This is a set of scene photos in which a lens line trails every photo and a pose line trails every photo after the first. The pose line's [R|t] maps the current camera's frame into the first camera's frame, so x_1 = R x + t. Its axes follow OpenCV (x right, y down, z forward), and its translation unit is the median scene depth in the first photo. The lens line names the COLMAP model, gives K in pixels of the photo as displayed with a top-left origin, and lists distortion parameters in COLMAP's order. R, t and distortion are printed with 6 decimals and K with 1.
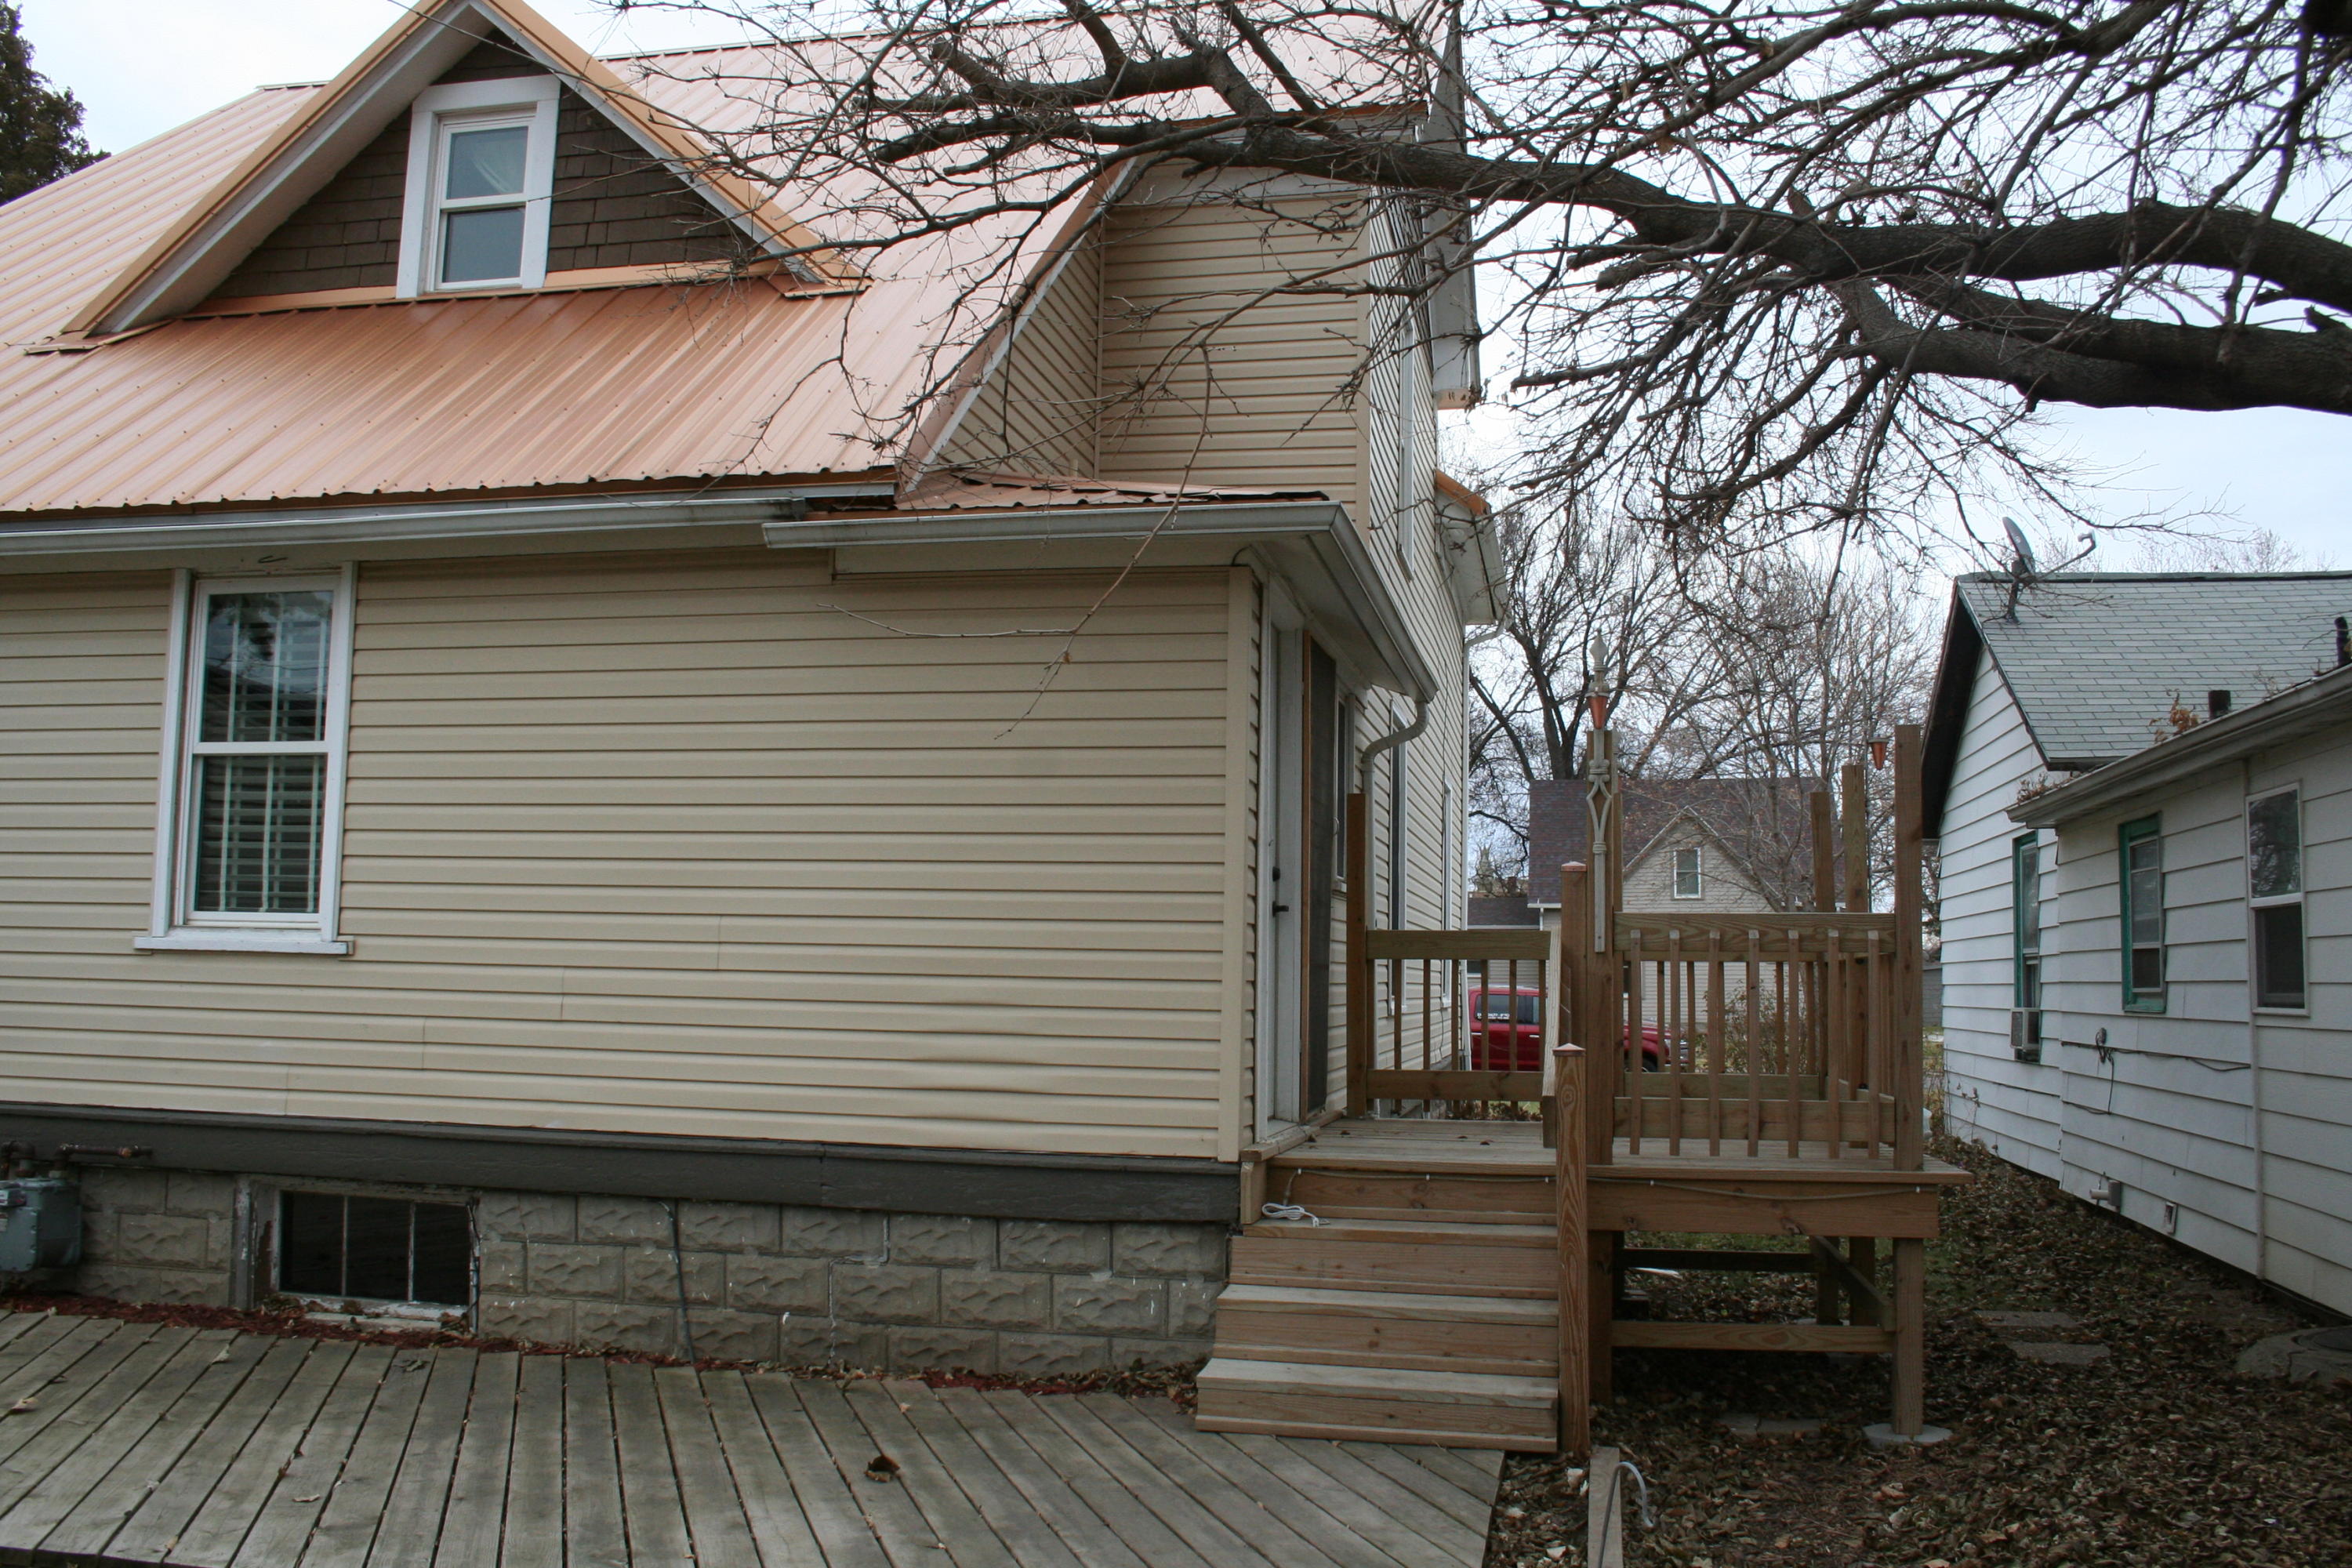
lens RADIAL K [[1969.7, 0, 1186.0], [0, 1969.7, 792.7], [0, 0, 1]] dist [-0.149783, 0.123937]
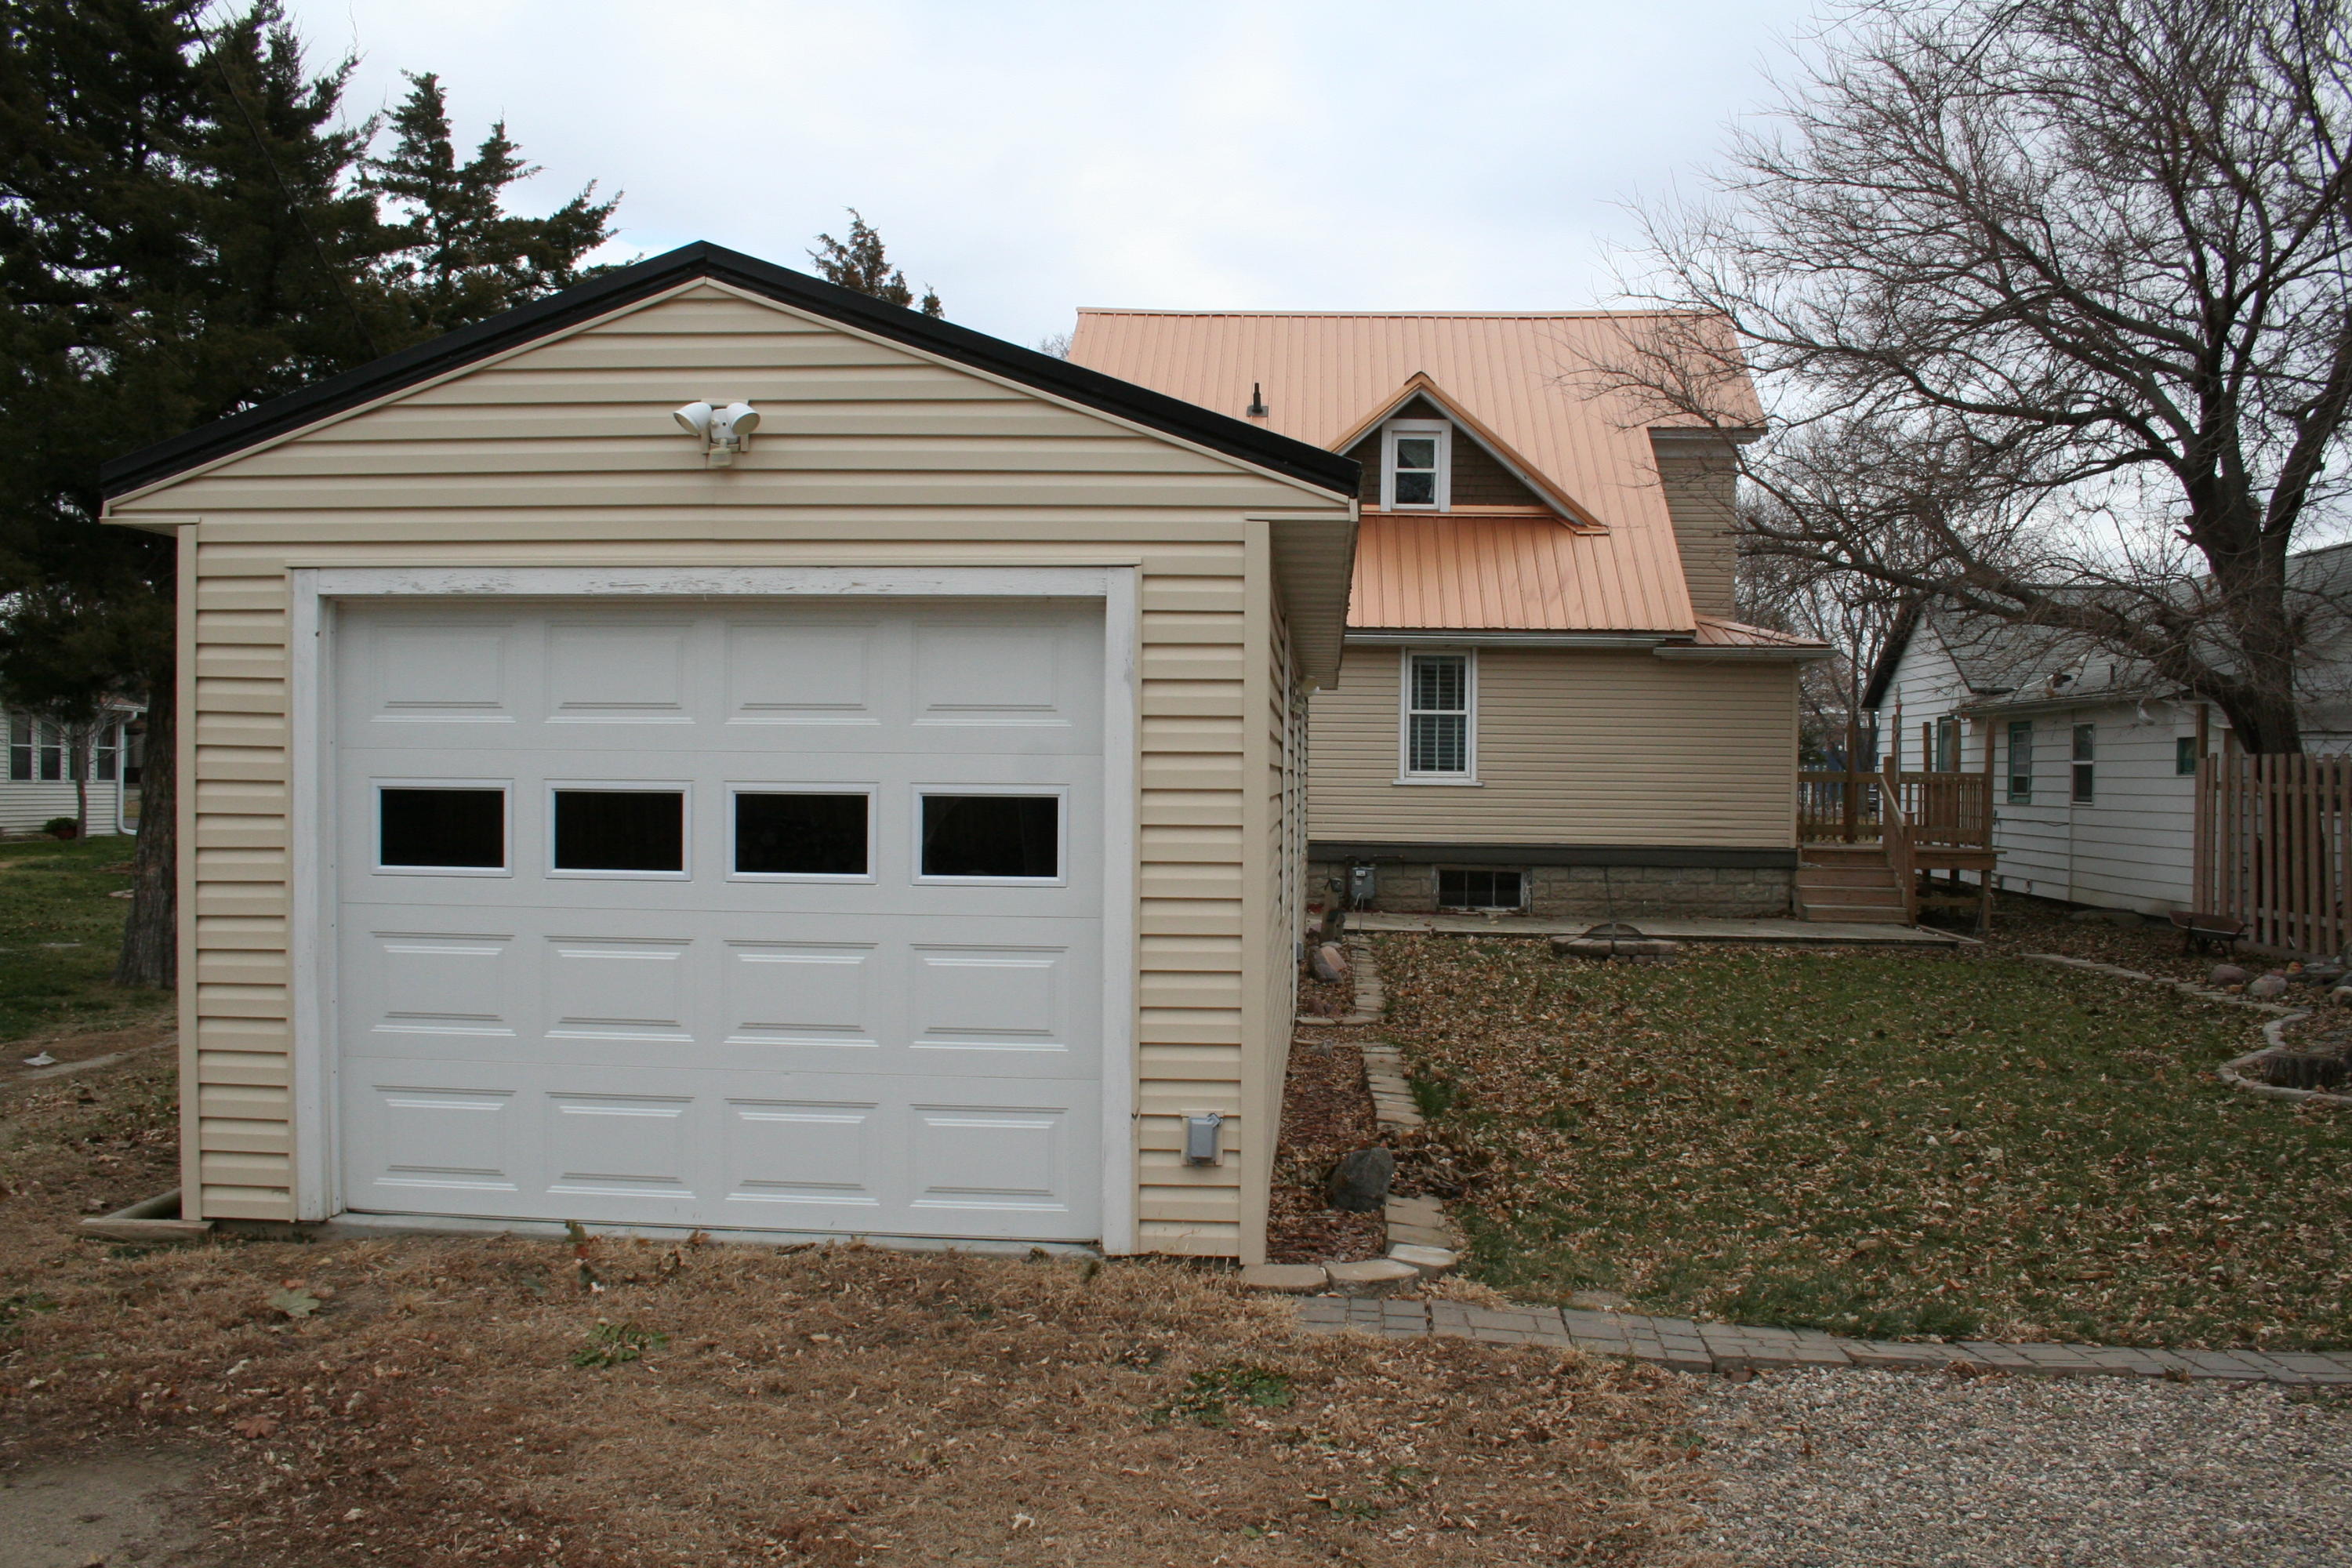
lens RADIAL K [[1969.7, 0, 1186.0], [0, 1969.7, 792.7], [0, 0, 1]] dist [-0.149783, 0.123937]
pose [[0.991454, -0.004211, 0.130391, -1.305706], [-0.009762, 0.994282, 0.106339, -0.221918], [-0.130093, -0.106703, 0.985743, -1.908035]]
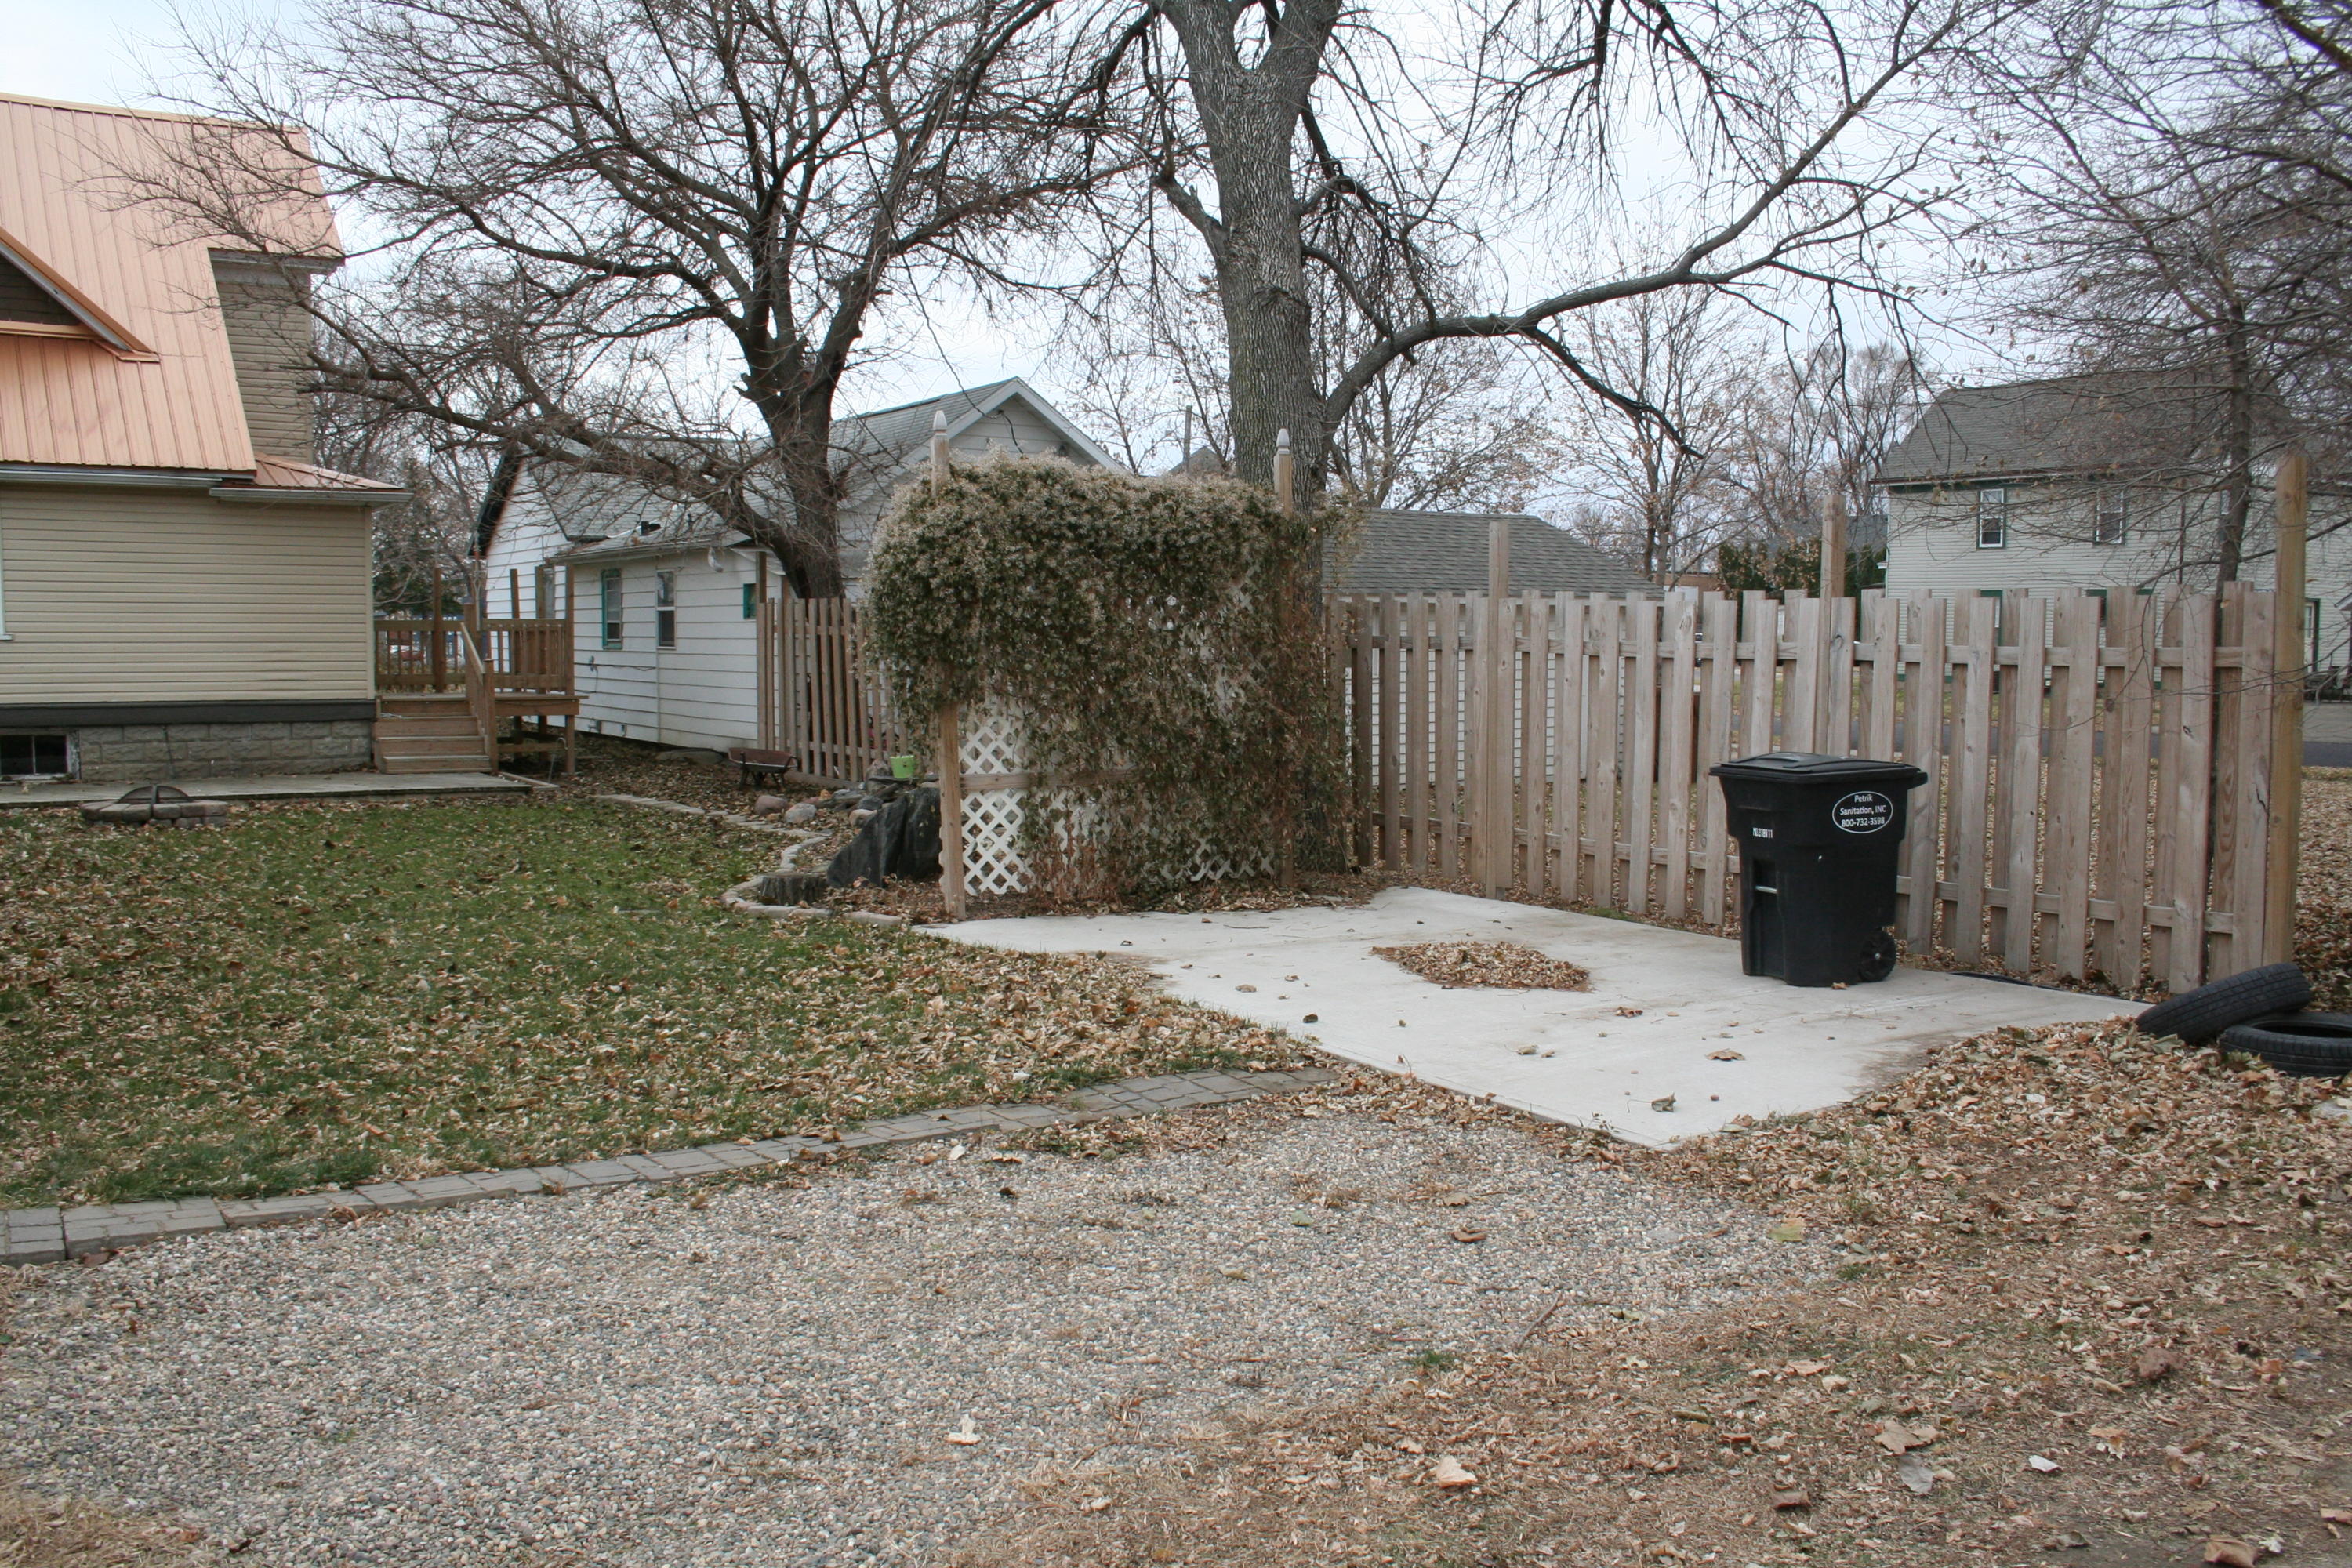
lens RADIAL K [[1981.3, 0, 1176.0], [0, 1981.3, 784.0], [0, 0, 1]] dist [-0.153598, 0.131265]
pose [[0.701610, -0.064513, 0.709635, -1.204906], [-0.063600, 0.986249, 0.152541, -0.220026], [-0.709717, -0.152157, 0.687859, -1.949255]]
